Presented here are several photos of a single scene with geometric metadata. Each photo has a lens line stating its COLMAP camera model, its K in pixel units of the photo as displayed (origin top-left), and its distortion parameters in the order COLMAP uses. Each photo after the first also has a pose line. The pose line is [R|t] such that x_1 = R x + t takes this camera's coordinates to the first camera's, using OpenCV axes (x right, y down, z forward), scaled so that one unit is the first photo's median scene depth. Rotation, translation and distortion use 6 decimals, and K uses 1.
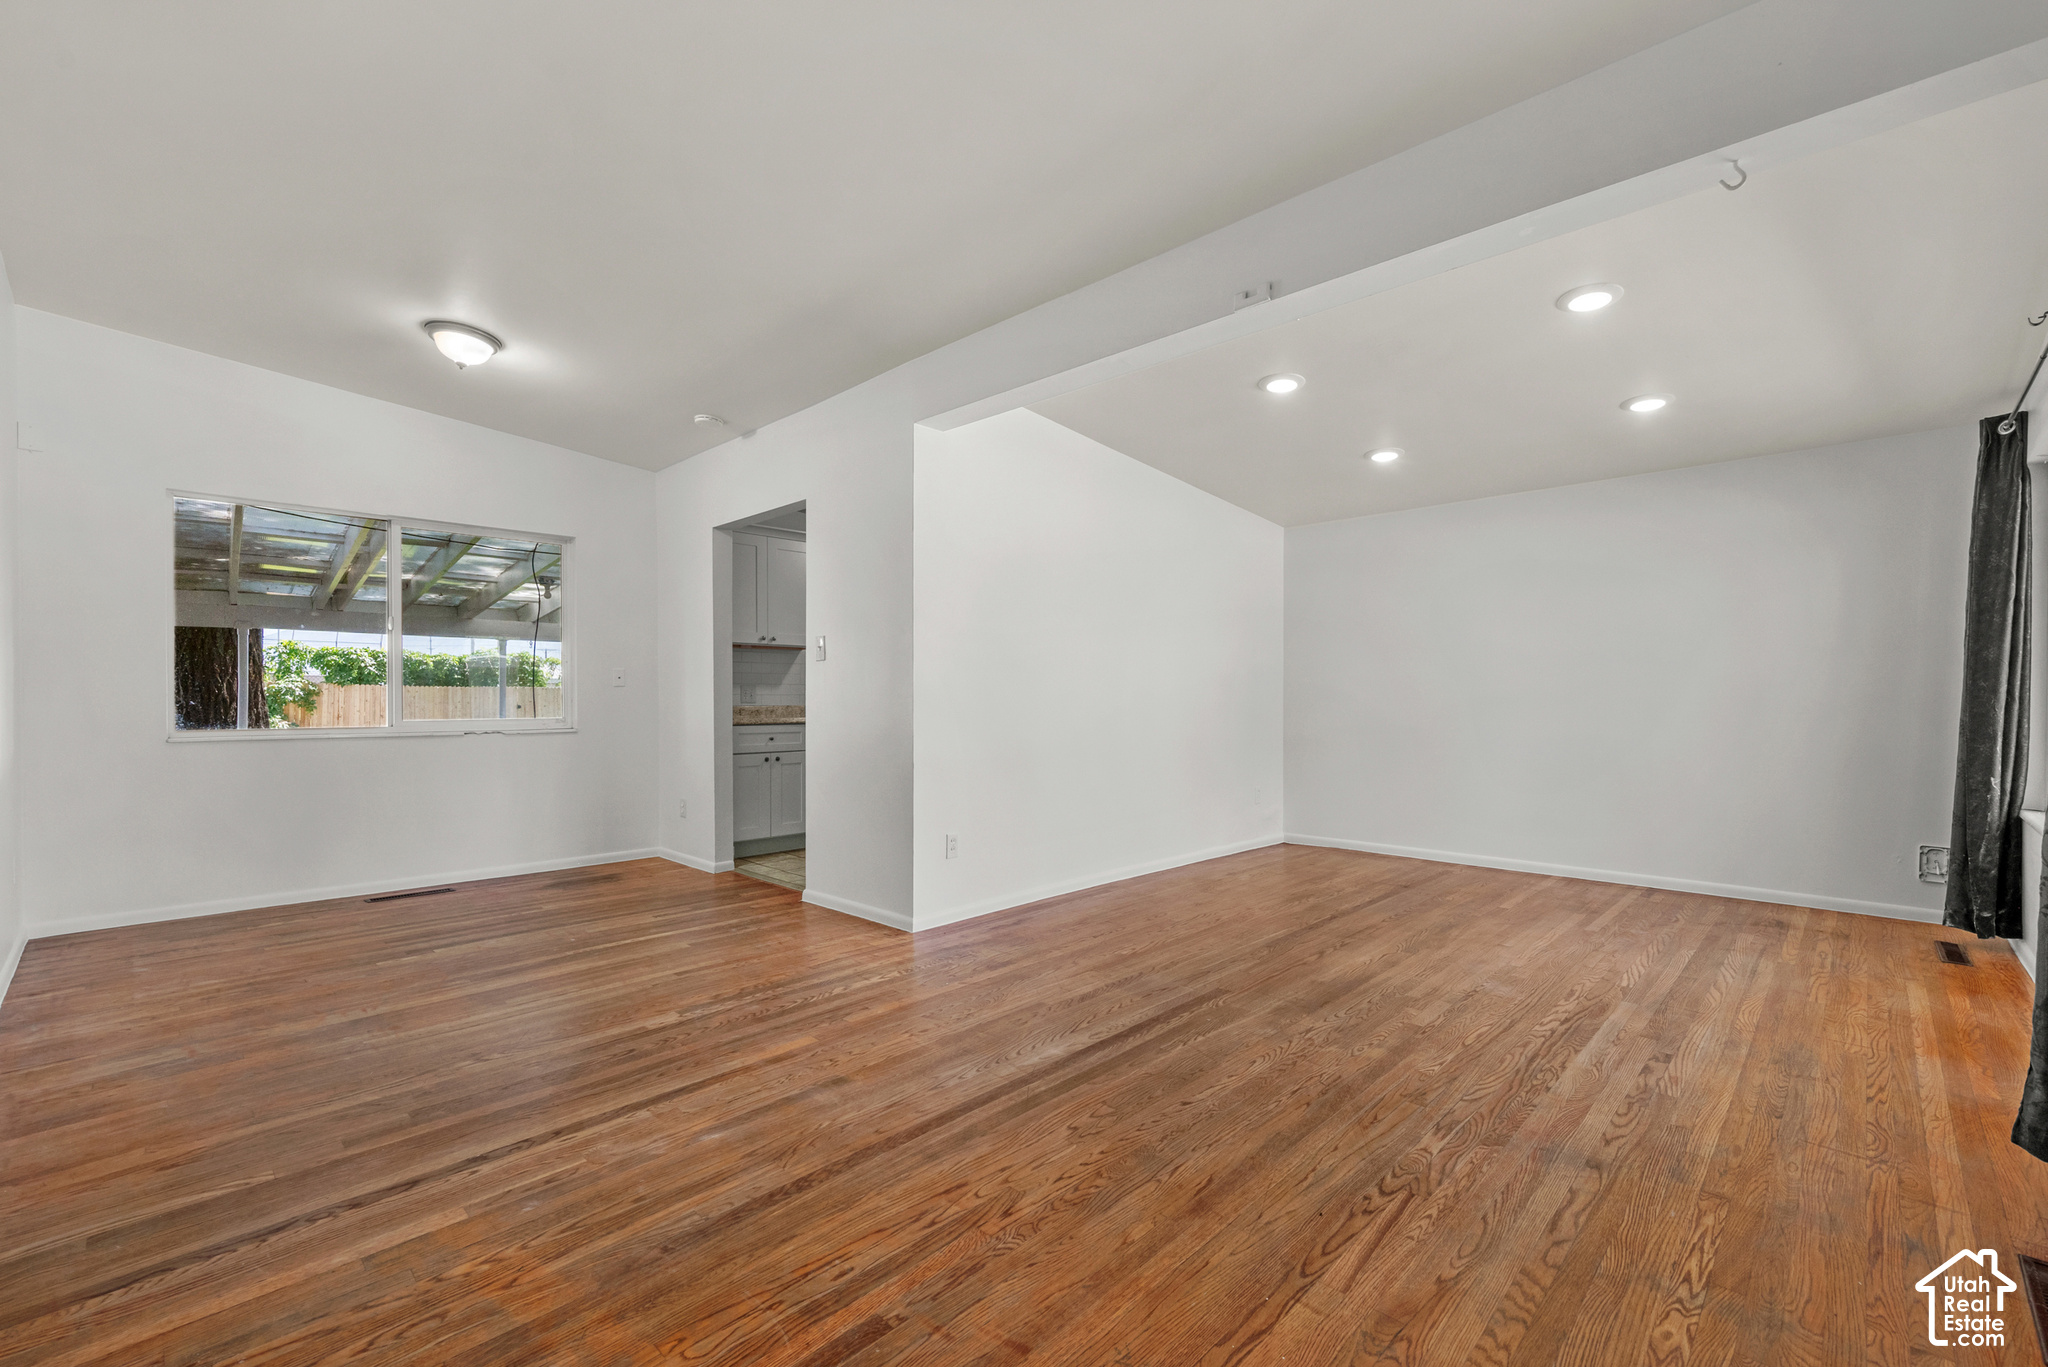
lens RADIAL K [[862.0, 0, 1030.3], [0, 862.0, 699.3], [0, 0, 1]] dist [-0.002312, -0.000028]
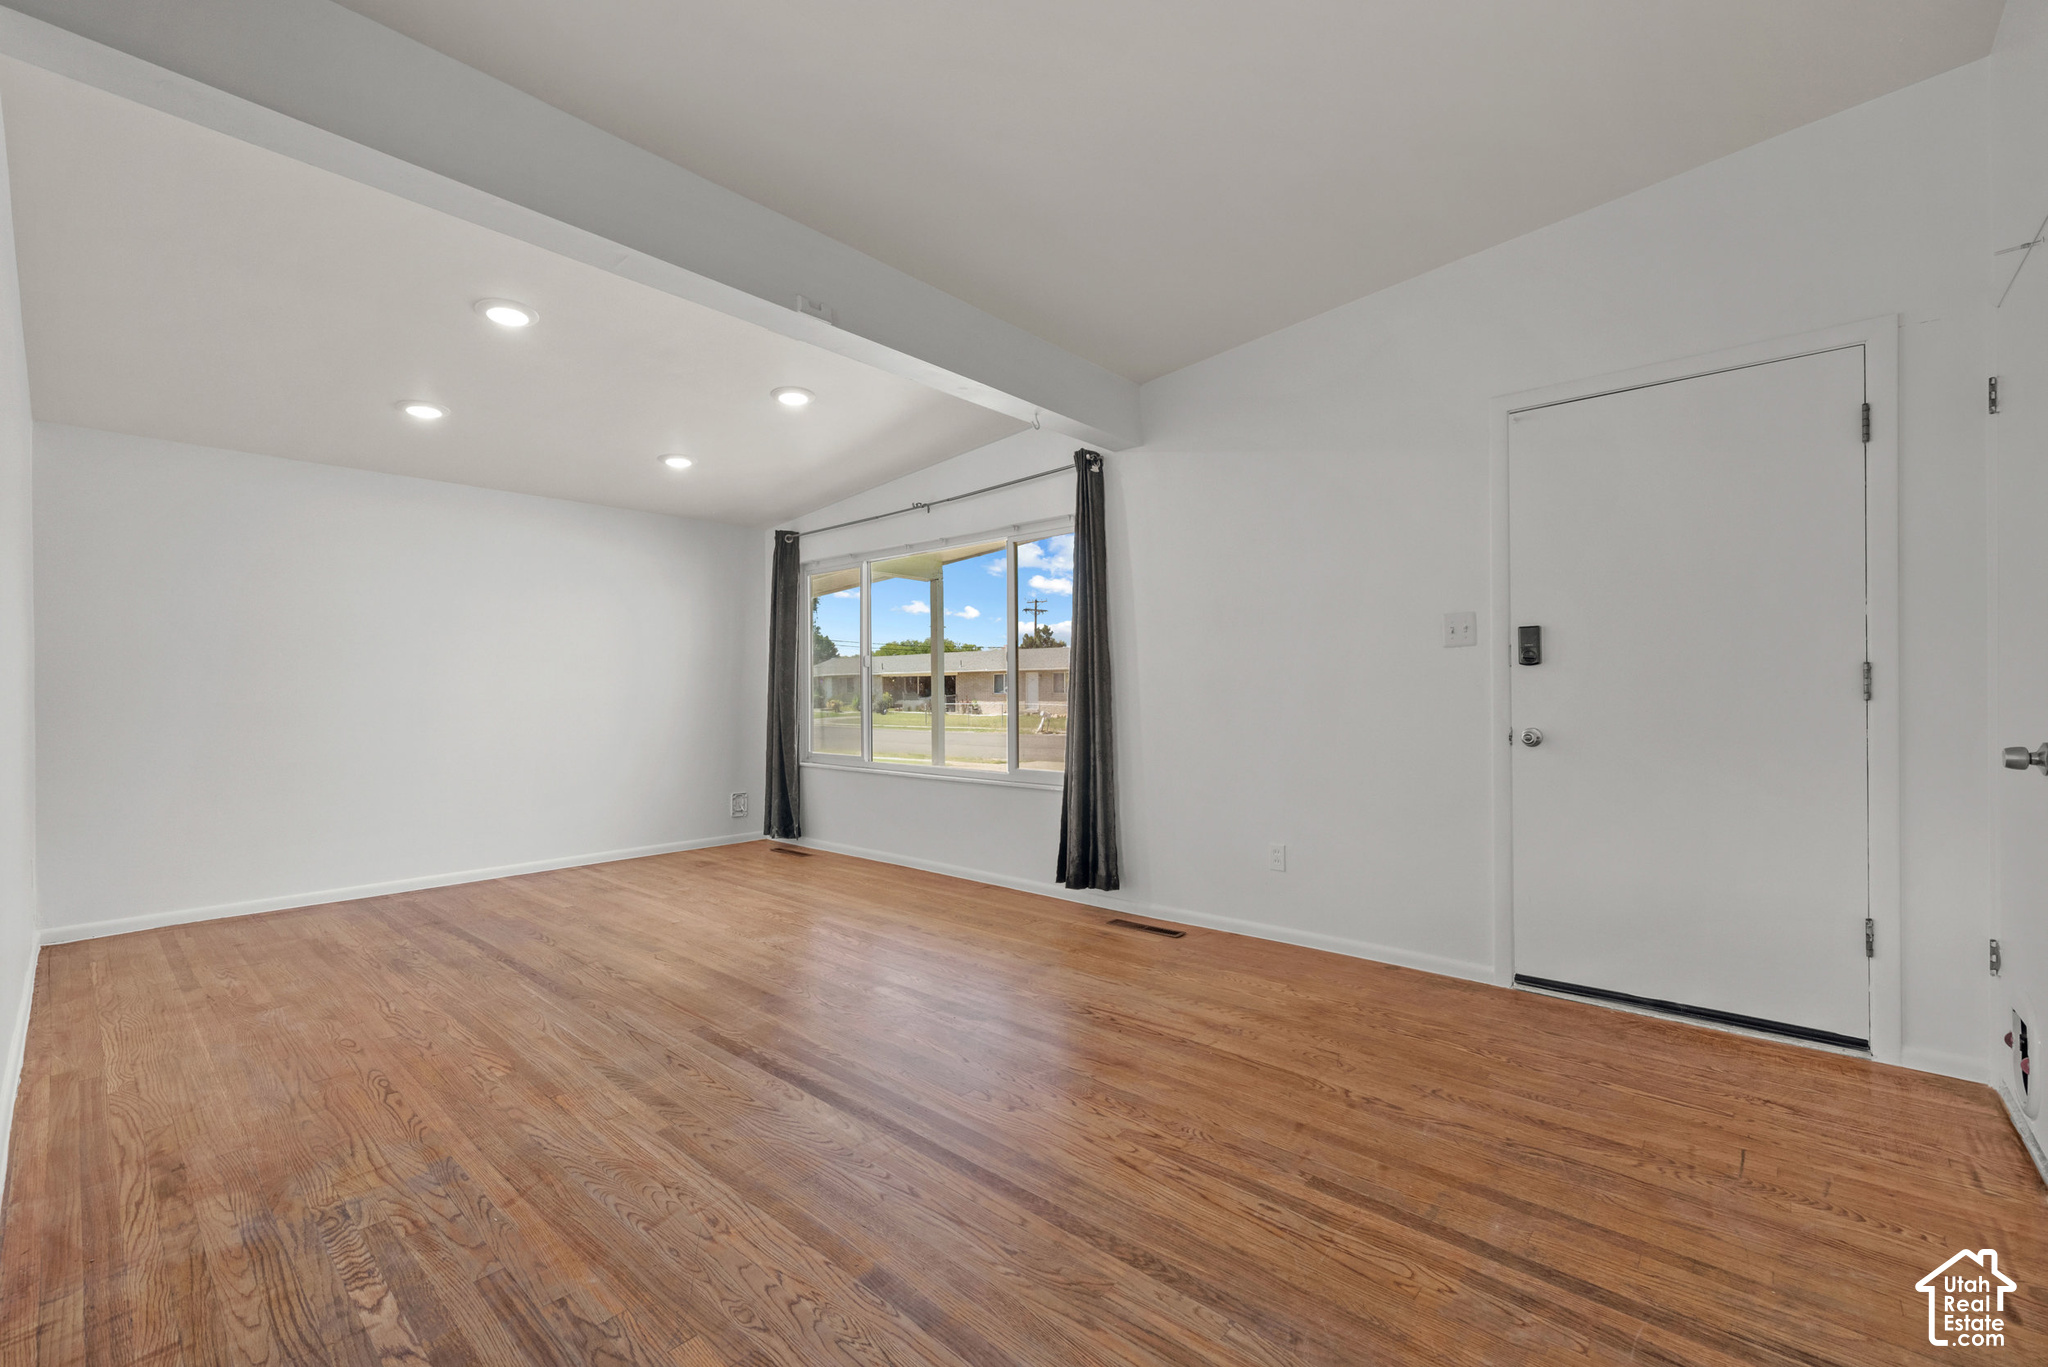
lens RADIAL K [[862.0, 0, 1026.5], [0, 862.0, 685.2], [0, 0, 1]] dist [-0.002312, -0.000028]
pose [[-0.041630, 0.009540, 0.999088, -0.692971], [0.010456, 0.999904, -0.009112, -0.006302], [-0.999078, 0.010067, -0.041726, 0.703023]]
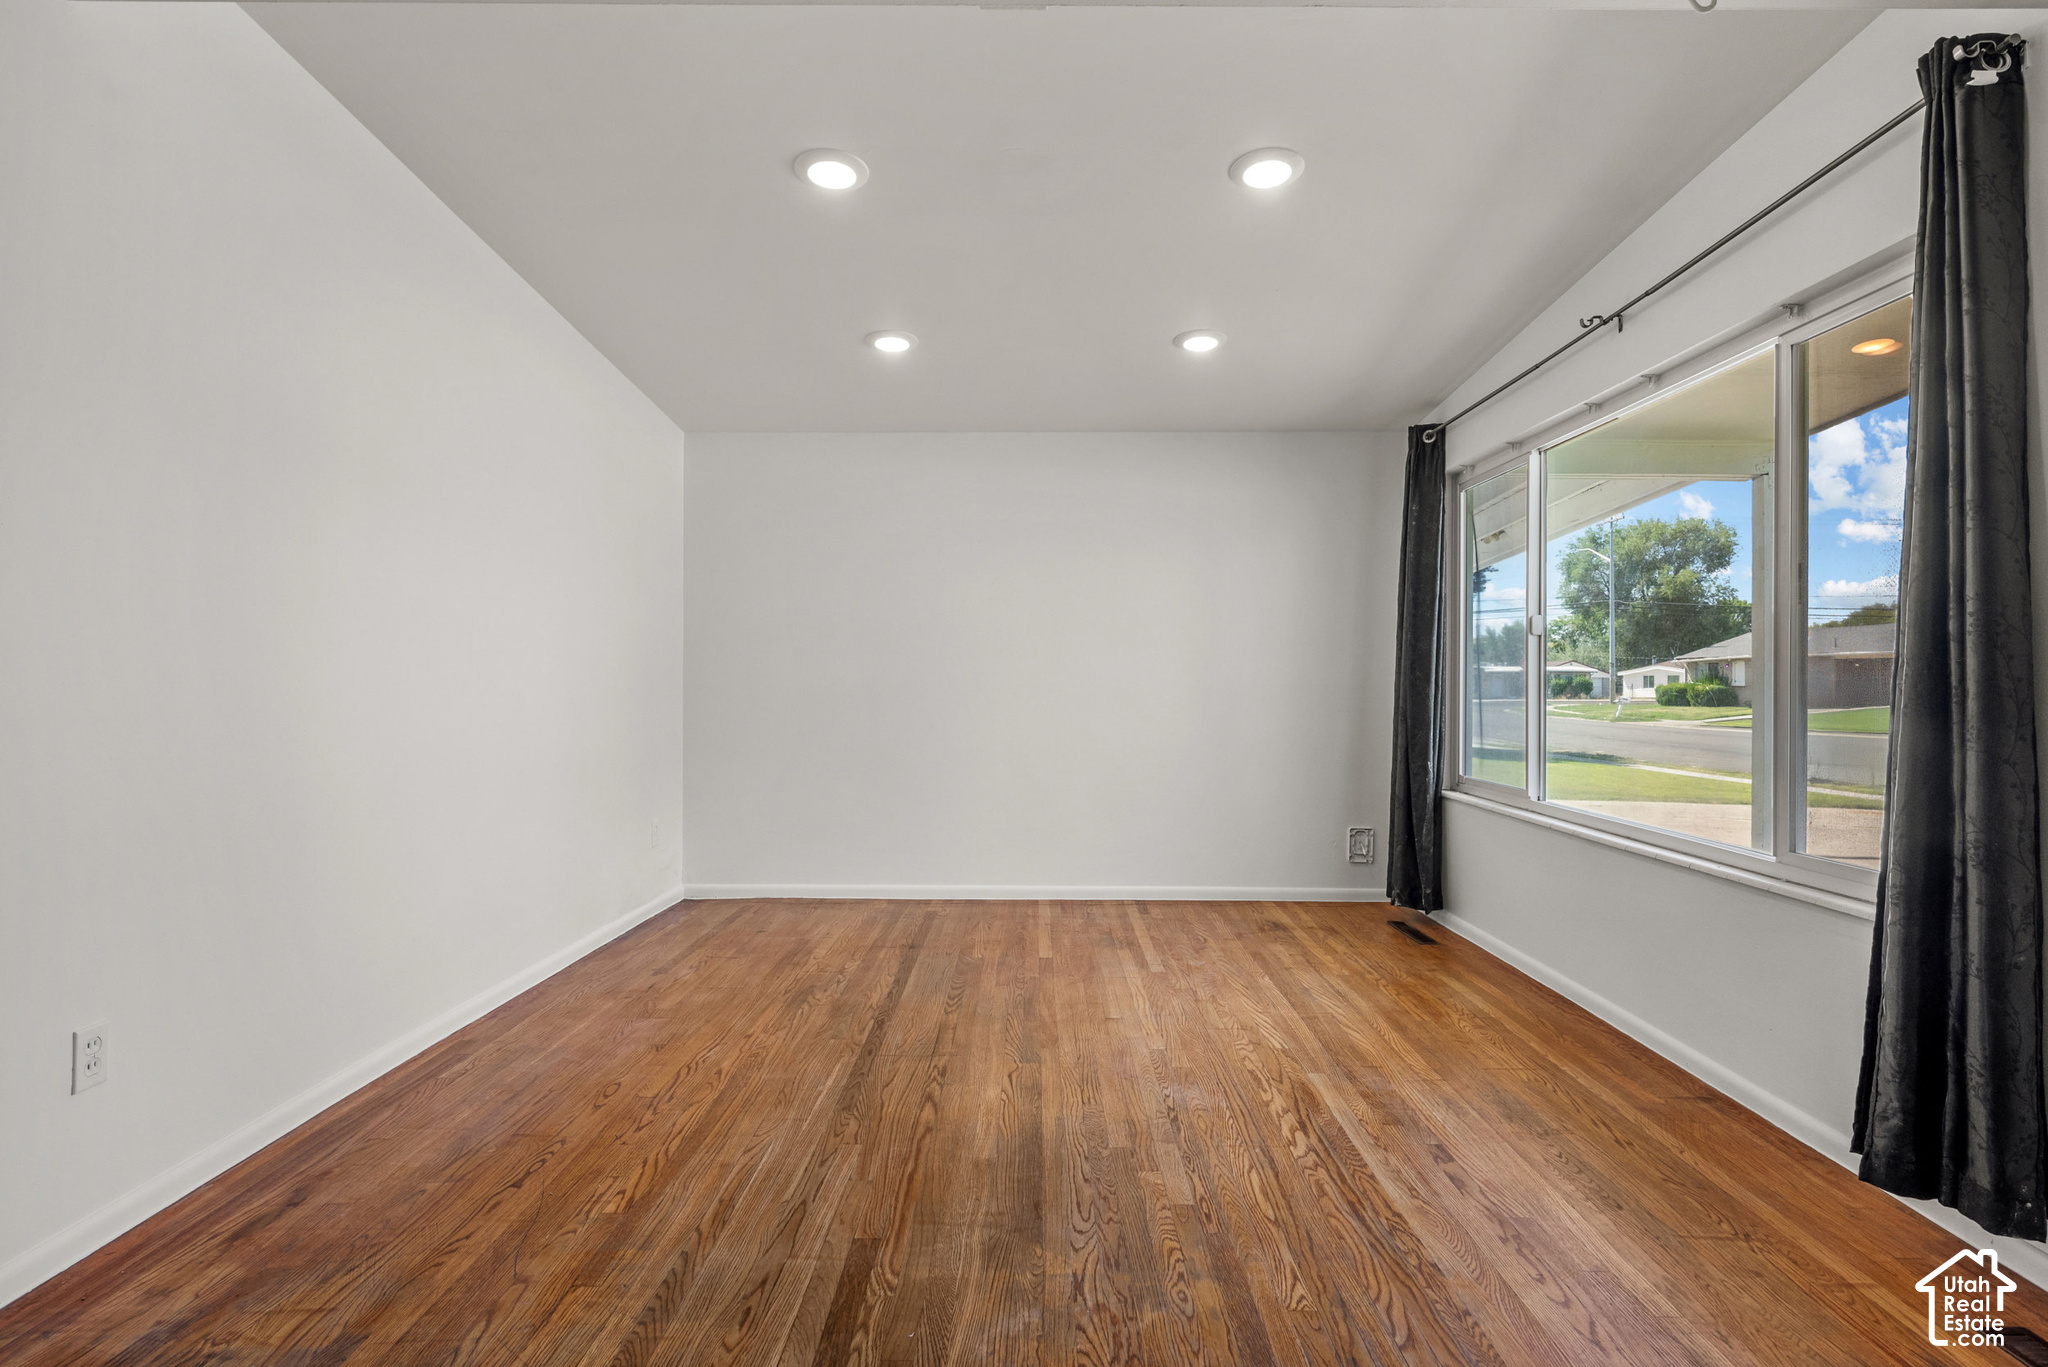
lens RADIAL K [[1031.3, 0, 1030.7], [0, 1031.3, 680.6], [0, 0, 1]] dist [0.001633, -0.001164]
pose [[0.720903, 0.005006, 0.693017, -0.144677], [-0.002530, 0.999986, -0.004591, -0.002688], [-0.693031, 0.001557, 0.720906, 0.481357]]
